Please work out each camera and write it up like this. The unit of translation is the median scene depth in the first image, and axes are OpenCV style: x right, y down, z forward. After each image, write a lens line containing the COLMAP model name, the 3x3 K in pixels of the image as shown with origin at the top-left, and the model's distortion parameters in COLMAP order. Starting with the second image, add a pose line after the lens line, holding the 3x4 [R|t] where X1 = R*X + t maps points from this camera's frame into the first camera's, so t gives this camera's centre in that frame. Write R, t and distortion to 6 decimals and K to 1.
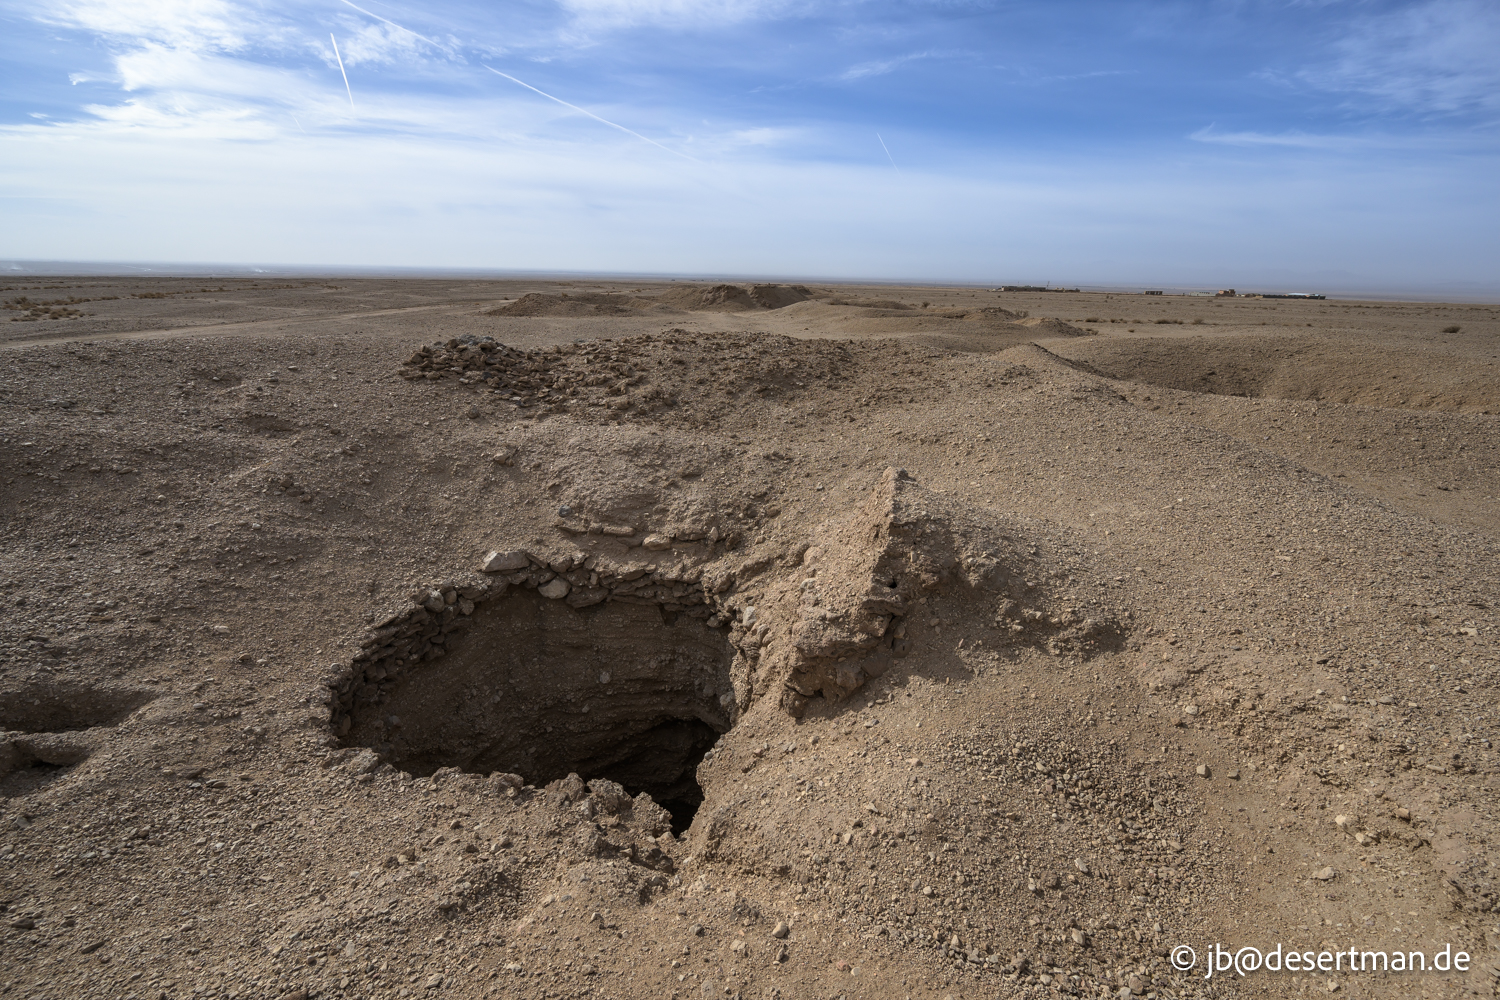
lens RADIAL K [[642.0, 0, 775.9], [0, 642.0, 517.8], [0, 0, 1]] dist [0.000363, 0.001130]
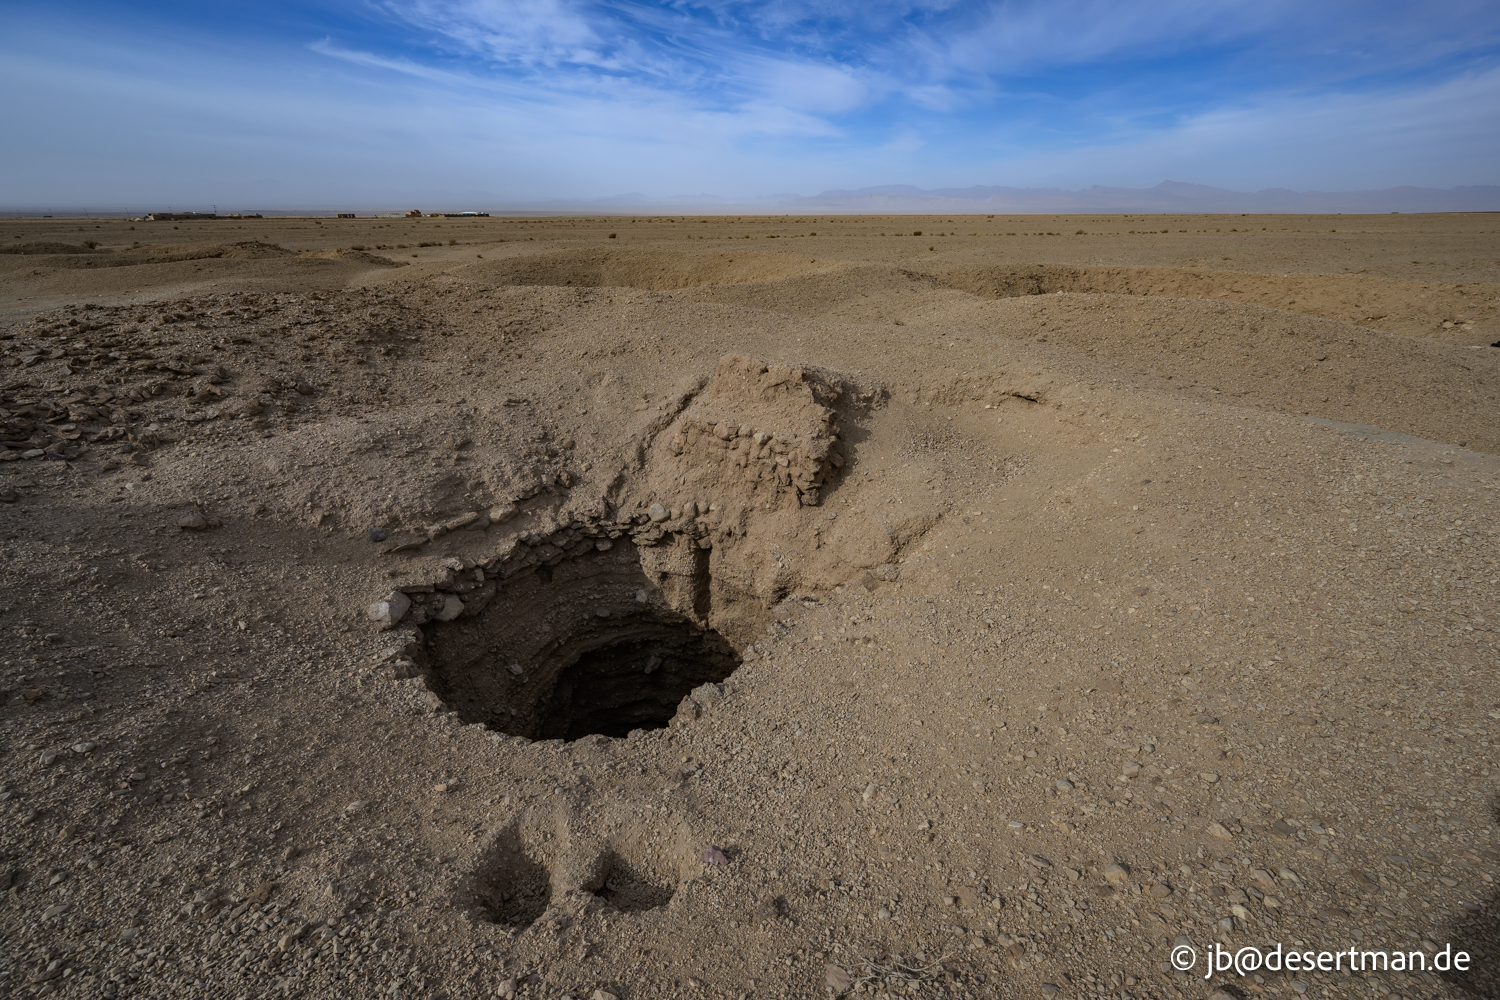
lens RADIAL K [[642.0, 0, 775.9], [0, 642.0, 517.8], [0, 0, 1]] dist [0.000363, 0.001130]
pose [[0.383319, -0.421502, 0.821829, -0.767128], [0.330088, 0.893548, 0.304325, -0.105573], [-0.862617, 0.154622, 0.481646, 0.180112]]
